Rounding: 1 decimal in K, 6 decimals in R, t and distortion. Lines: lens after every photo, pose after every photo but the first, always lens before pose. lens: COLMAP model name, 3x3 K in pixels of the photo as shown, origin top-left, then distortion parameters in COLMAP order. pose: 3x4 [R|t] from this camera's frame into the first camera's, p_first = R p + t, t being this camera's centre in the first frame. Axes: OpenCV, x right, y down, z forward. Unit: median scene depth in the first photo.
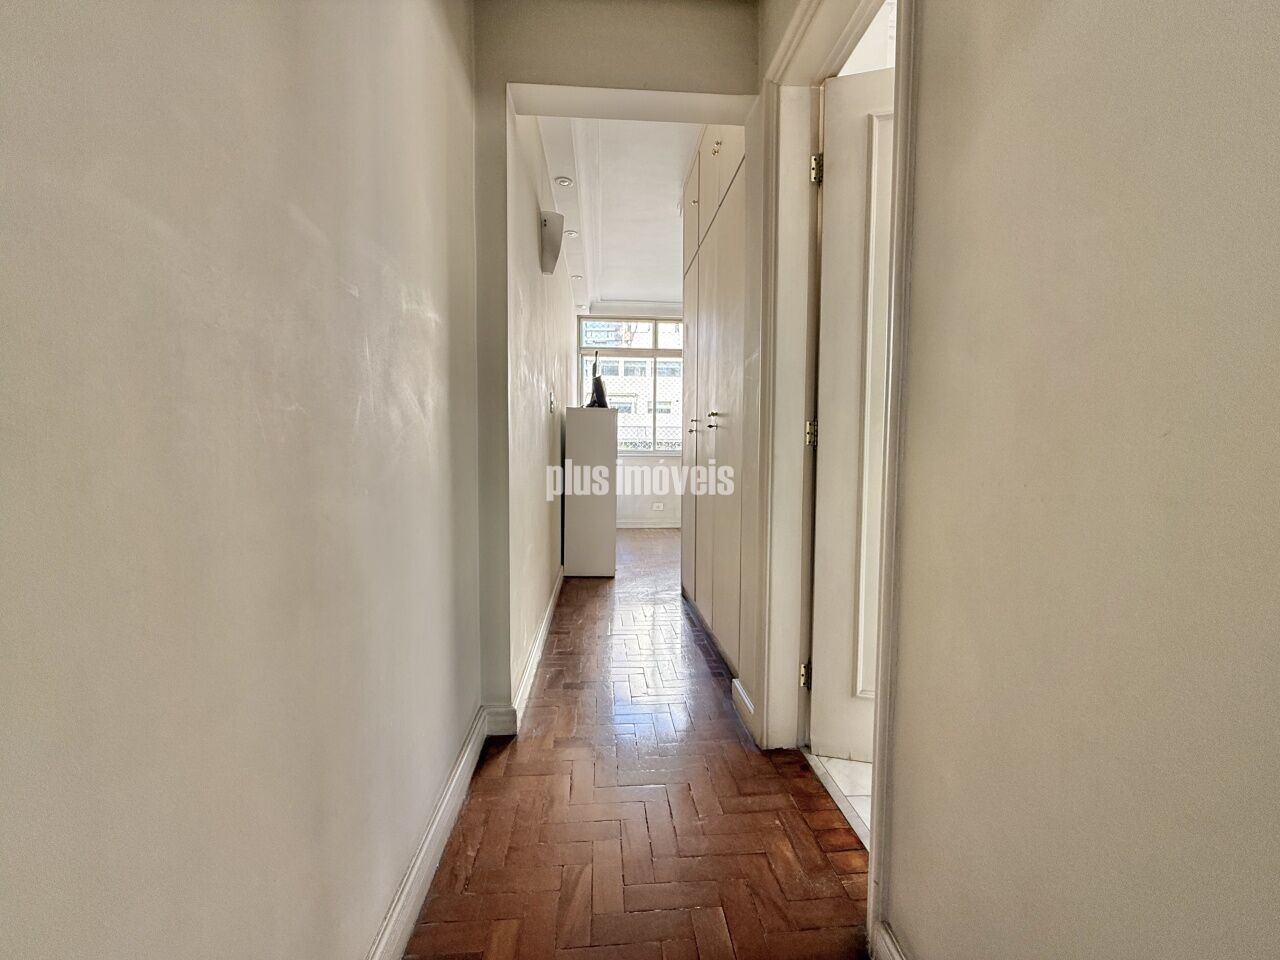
lens RADIAL K [[512.4, 0, 640.0], [0, 512.4, 480.0], [0, 0, 1]] dist [0.001431, 0.000012]
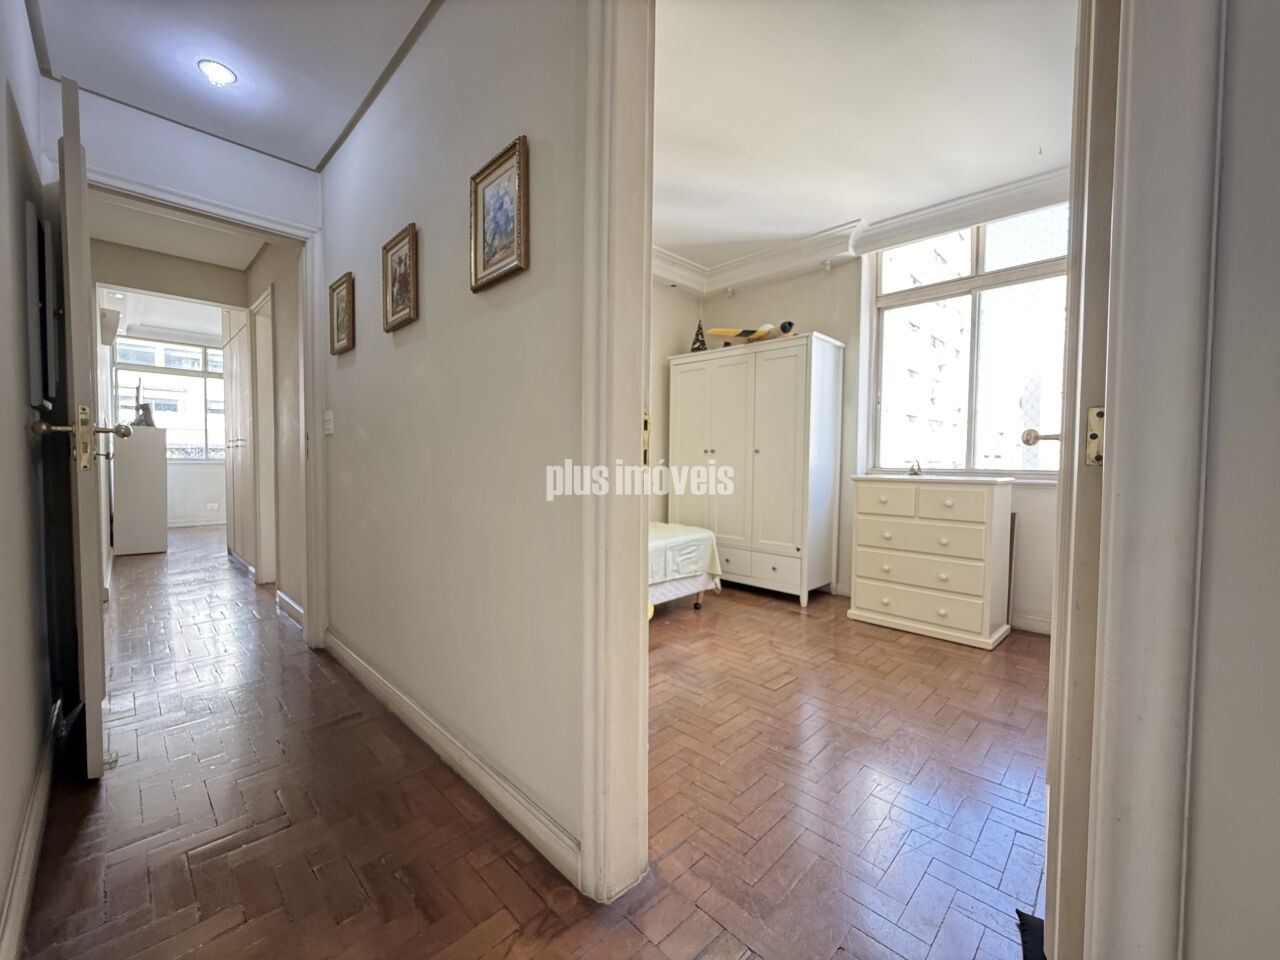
lens RADIAL K [[512.4, 0, 640.0], [0, 512.4, 480.0], [0, 0, 1]] dist [0.001431, 0.000012]
pose [[0.755434, -0.021655, 0.654867, 0.008551], [0.032427, 0.999465, -0.004356, 0.033922], [-0.654422, 0.024526, 0.755732, -0.620009]]
